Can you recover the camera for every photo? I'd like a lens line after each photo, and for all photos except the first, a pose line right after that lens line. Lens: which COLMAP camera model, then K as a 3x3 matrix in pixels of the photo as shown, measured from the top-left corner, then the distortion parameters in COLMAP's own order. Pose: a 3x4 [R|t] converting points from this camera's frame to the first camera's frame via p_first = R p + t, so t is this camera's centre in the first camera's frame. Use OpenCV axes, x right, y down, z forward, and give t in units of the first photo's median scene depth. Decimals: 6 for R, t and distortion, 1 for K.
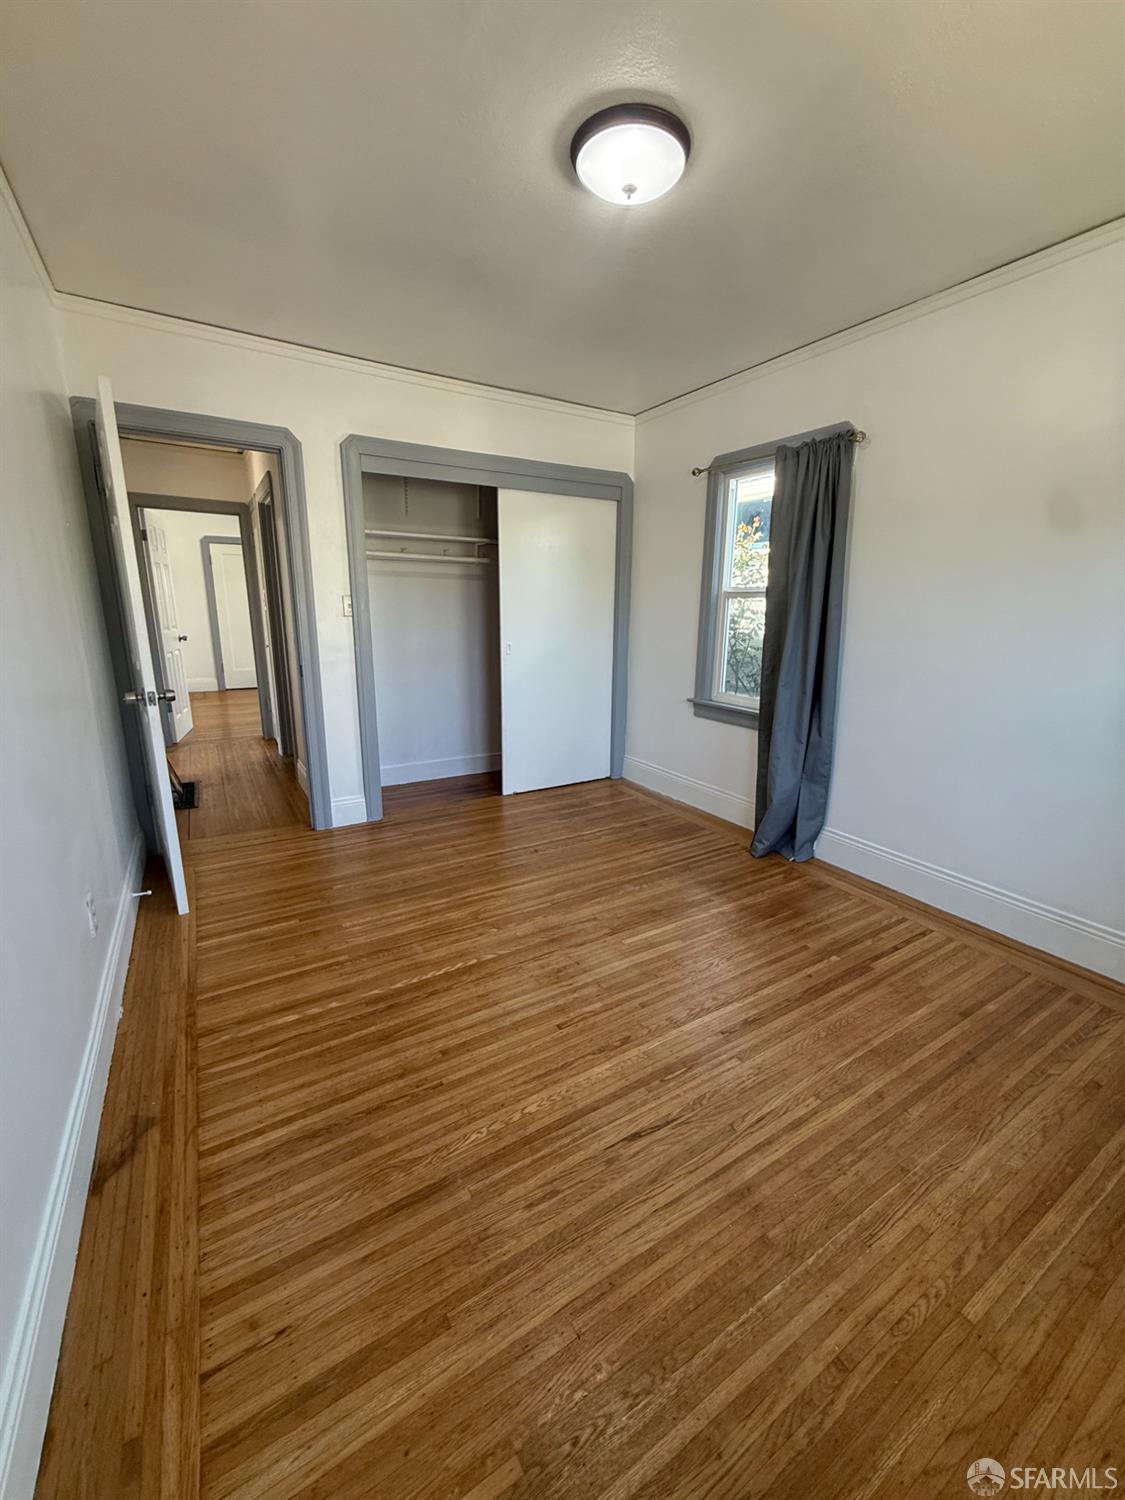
lens RADIAL K [[595.9, 0, 561.1], [0, 595.9, 743.4], [0, 0, 1]] dist [-0.003723, 0.000950]
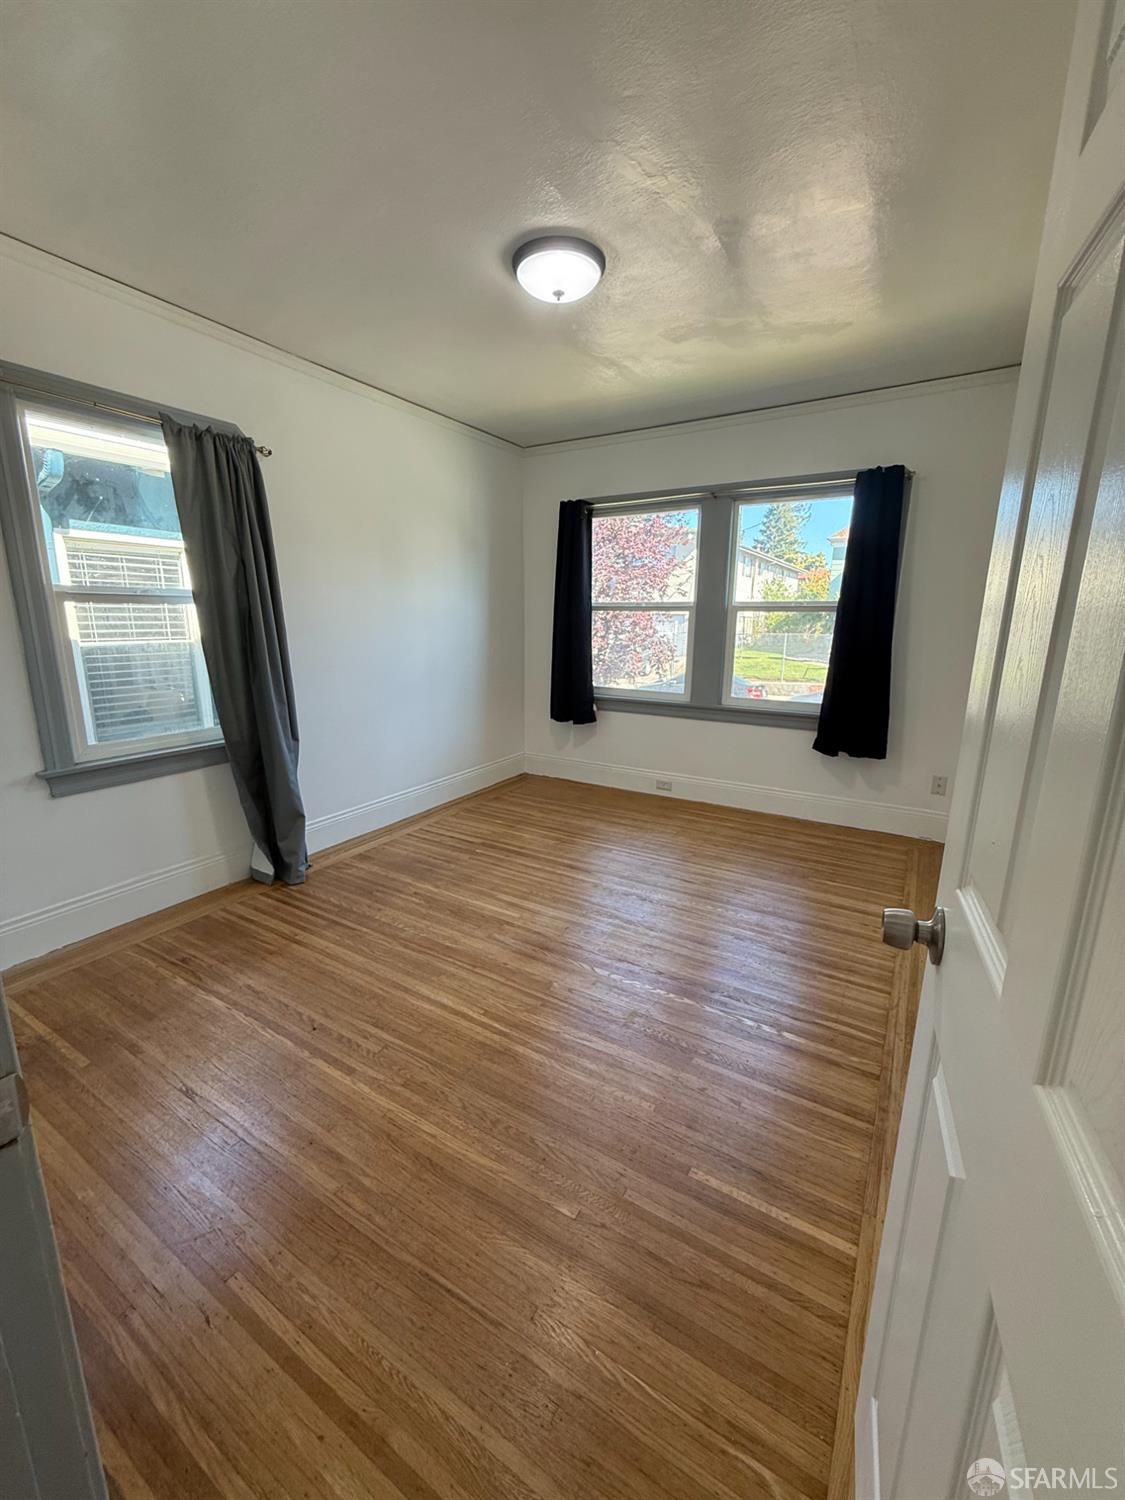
lens RADIAL K [[595.9, 0, 560.8], [0, 595.9, 745.7], [0, 0, 1]] dist [-0.003723, 0.000950]
pose [[-0.457638, -0.206062, 0.864931, -0.882079], [0.188901, 0.928034, 0.321043, -0.328721], [-0.868841, 0.310307, -0.385778, 1.329505]]
